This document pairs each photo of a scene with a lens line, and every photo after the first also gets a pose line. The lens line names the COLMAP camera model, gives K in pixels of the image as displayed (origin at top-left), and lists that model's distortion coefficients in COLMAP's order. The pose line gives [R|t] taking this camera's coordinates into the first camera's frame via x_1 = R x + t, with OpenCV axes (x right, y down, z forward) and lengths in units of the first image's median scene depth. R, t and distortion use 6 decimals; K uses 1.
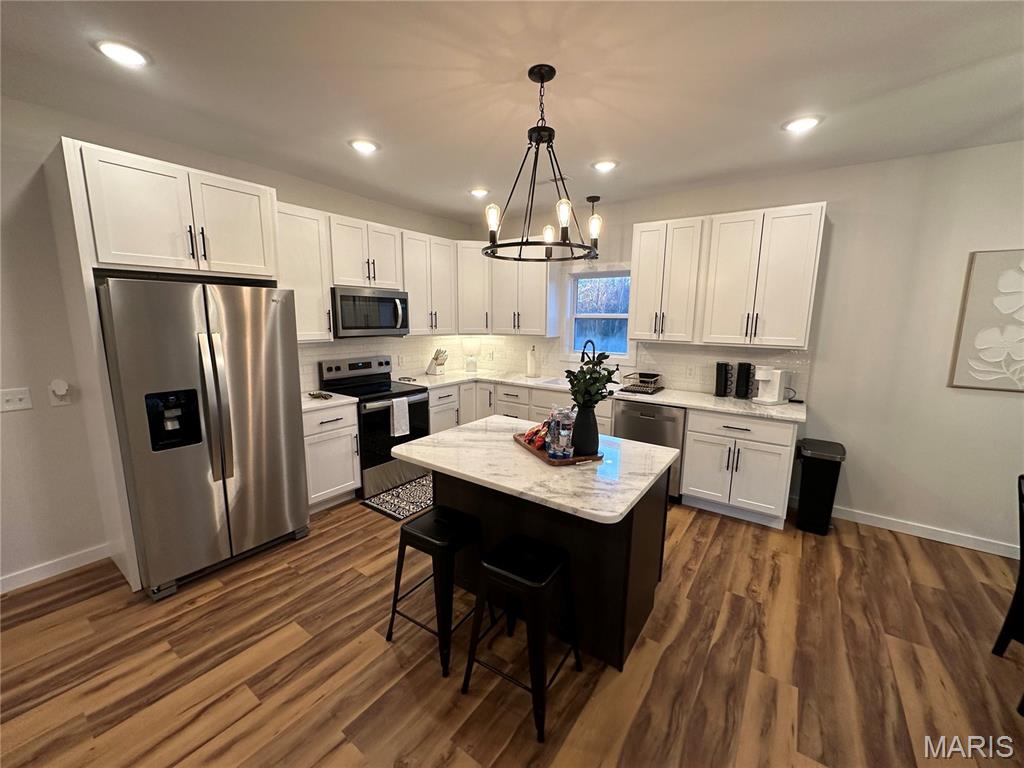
lens RADIAL K [[409.2, 0, 513.7], [0, 409.2, 381.6], [0, 0, 1]] dist [-0.004163, 0.000679]
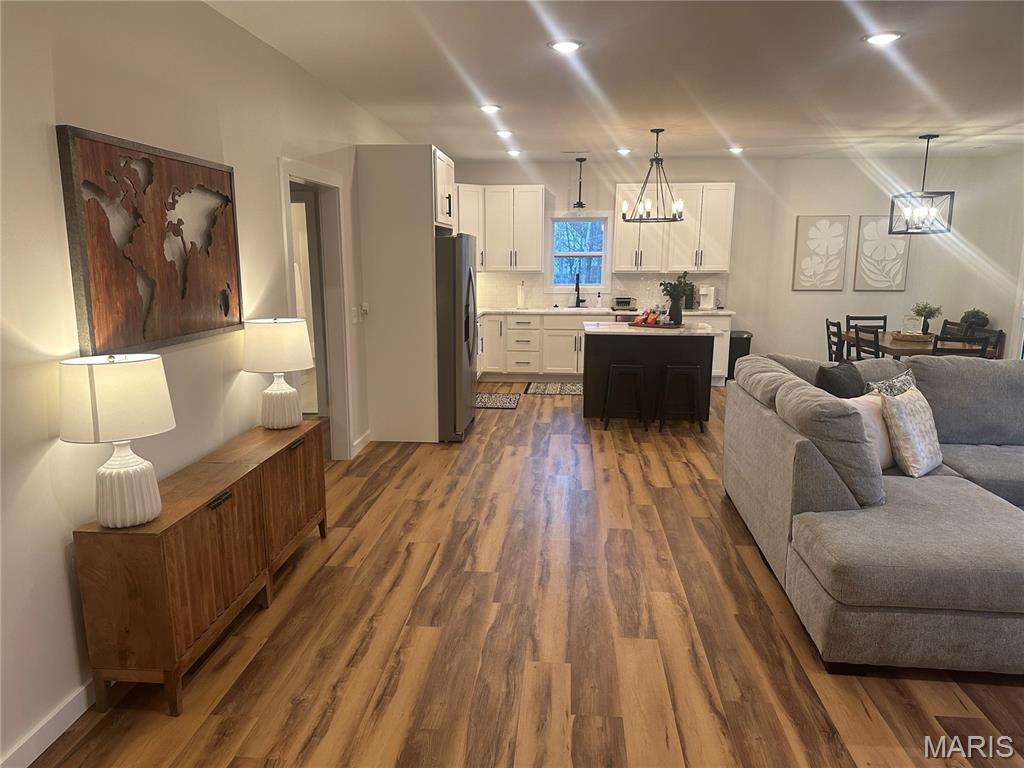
lens RADIAL K [[714.0, 0, 502.8], [0, 714.0, 391.6], [0, 0, 1]] dist [0.056711, -0.068078]
pose [[0.867217, -0.101623, 0.487450, -1.700146], [0.087381, 0.994820, 0.051941, 0.186513], [-0.490204, -0.002450, 0.871604, -1.188980]]
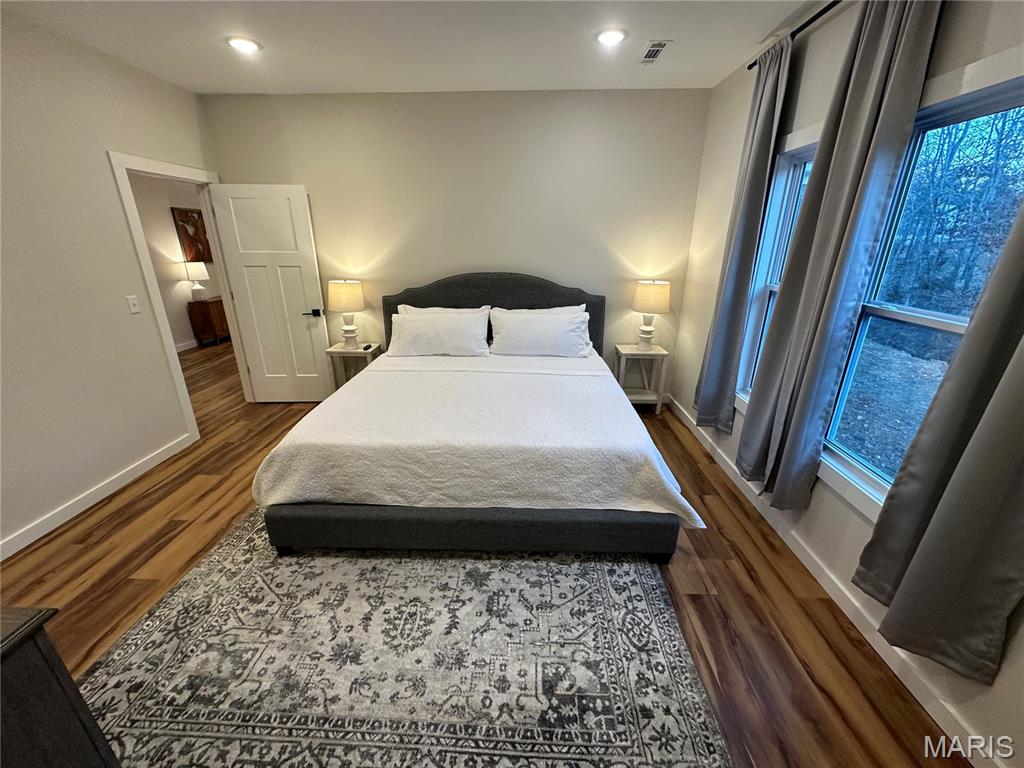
lens RADIAL K [[409.2, 0, 510.1], [0, 409.2, 385.6], [0, 0, 1]] dist [-0.004163, 0.000679]
pose [[0.842530, -0.197735, 0.501043, -1.463700], [0.100867, 0.971646, 0.213845, 0.499144], [-0.529121, -0.129632, 0.838586, -3.035069]]
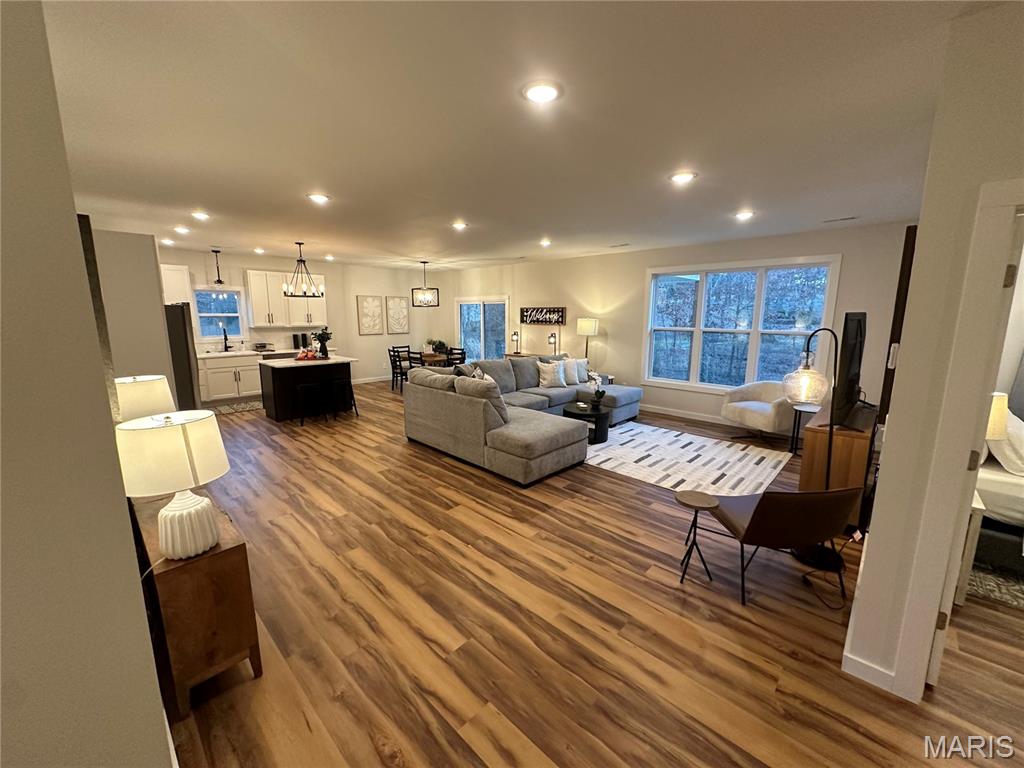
lens RADIAL K [[409.2, 0, 513.1], [0, 409.2, 385.1], [0, 0, 1]] dist [-0.004163, 0.000679]
pose [[0.143784, -0.180930, 0.972929, -2.186271], [0.156923, 0.974874, 0.158100, 0.084057], [-0.977088, 0.129942, 0.168564, -0.776020]]
